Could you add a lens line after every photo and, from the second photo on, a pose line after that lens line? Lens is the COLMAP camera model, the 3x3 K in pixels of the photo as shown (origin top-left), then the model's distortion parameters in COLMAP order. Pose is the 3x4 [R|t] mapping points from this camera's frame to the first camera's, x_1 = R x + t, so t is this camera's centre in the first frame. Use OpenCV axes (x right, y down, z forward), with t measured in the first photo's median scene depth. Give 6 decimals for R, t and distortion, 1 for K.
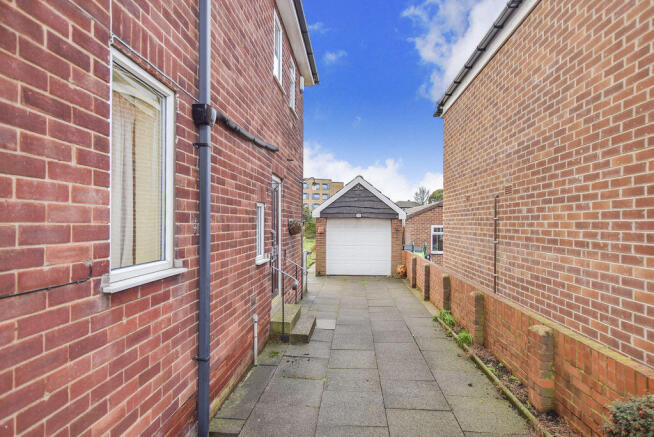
lens RADIAL K [[347.6, 0, 327.0], [0, 347.6, 218.5], [0, 0, 1]] dist [-0.023823, -0.000151]
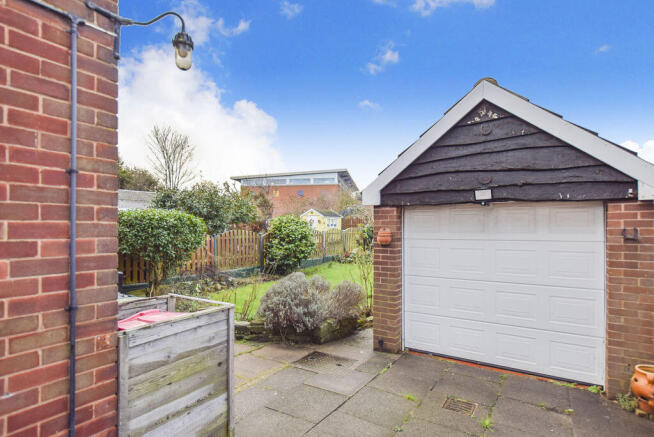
lens RADIAL K [[347.6, 0, 327.0], [0, 347.6, 218.5], [0, 0, 1]] dist [-0.023823, -0.000151]
pose [[0.867161, -0.008980, -0.497947, 0.123290], [0.006234, 0.999955, -0.007178, 0.015049], [0.497989, 0.003121, 0.867178, 0.625685]]
